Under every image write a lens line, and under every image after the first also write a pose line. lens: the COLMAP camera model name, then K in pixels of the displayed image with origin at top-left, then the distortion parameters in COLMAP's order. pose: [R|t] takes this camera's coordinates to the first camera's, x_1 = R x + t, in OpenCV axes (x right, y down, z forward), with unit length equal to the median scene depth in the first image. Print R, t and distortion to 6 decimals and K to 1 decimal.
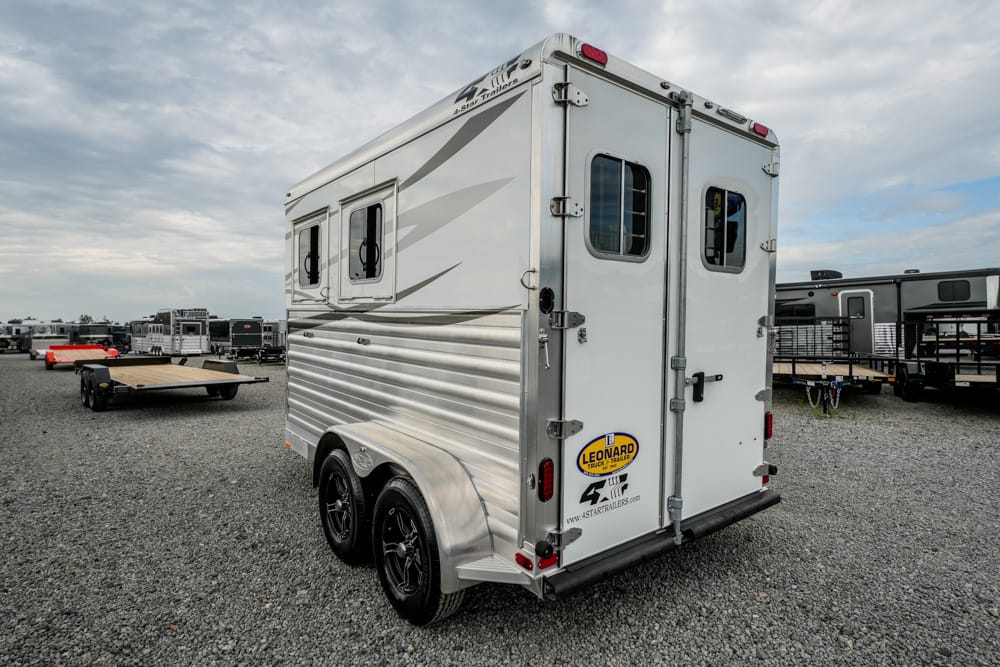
lens RADIAL K [[542.2, 0, 500.0], [0, 542.2, 333.5], [0, 0, 1]] dist [-0.024878, -0.000463]
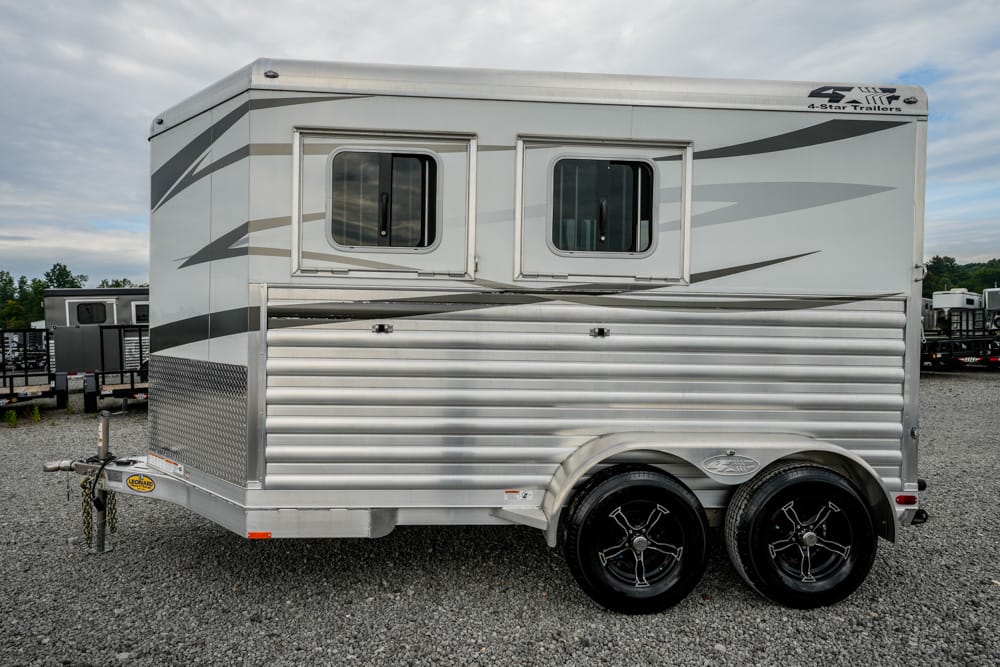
lens RADIAL K [[593.8, 0, 500.0], [0, 593.8, 333.5], [0, 0, 1]] dist [0.019334, -0.002019]
pose [[0.553071, -0.012918, 0.833034, -1.089270], [0.020982, 0.999779, 0.001573, 0.012491], [-0.832870, 0.016609, 0.553220, 0.681281]]
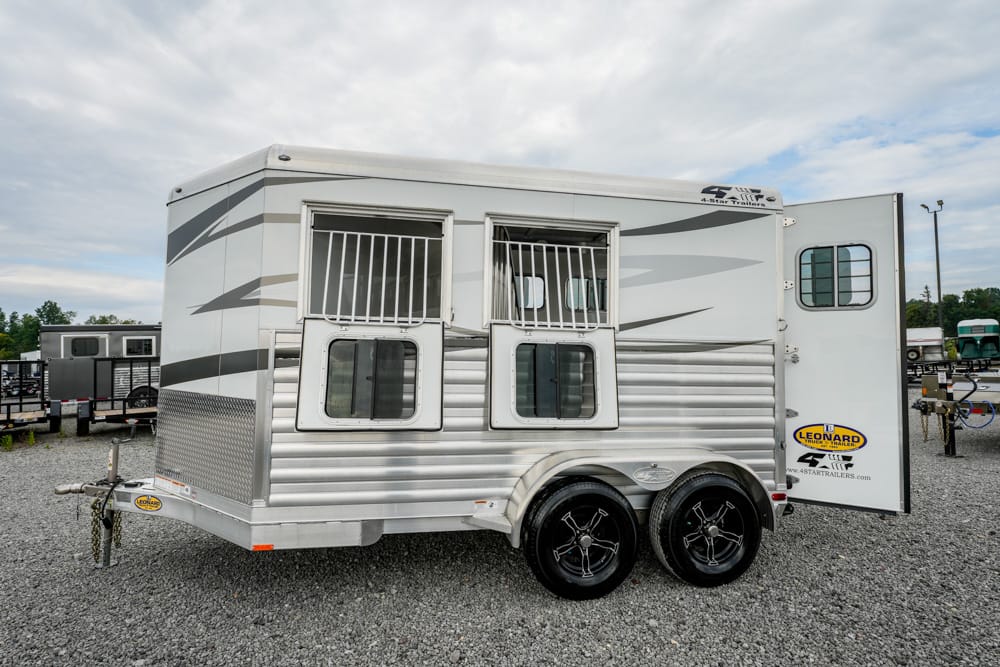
lens RADIAL K [[486.1, 0, 500.0], [0, 486.1, 333.5], [0, 0, 1]] dist [-0.003727, 0.000505]
pose [[0.453333, 0.041020, 0.890397, -1.121652], [0.021340, 0.998155, -0.056850, -0.003045], [-0.891086, 0.044773, 0.451621, 0.719872]]
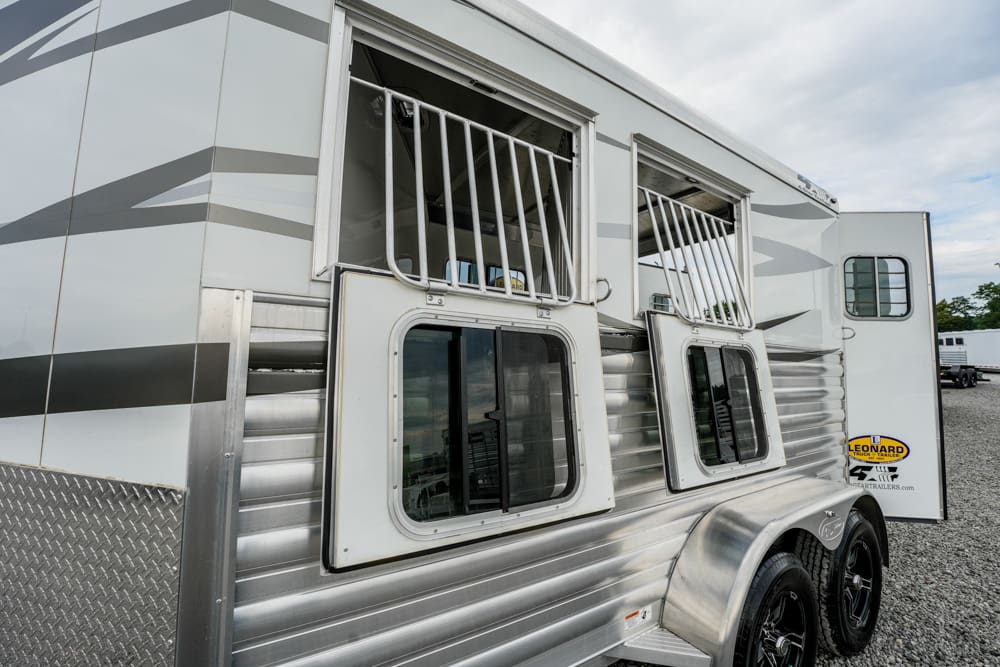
lens RADIAL K [[400.1, 0, 500.0], [0, 400.1, 333.5], [0, 0, 1]] dist [-0.024981, 0.000091]
pose [[0.096798, 0.070533, 0.992802, -0.791828], [0.013084, 0.997310, -0.072129, -0.018344], [-0.995218, 0.019972, 0.095614, 1.254007]]
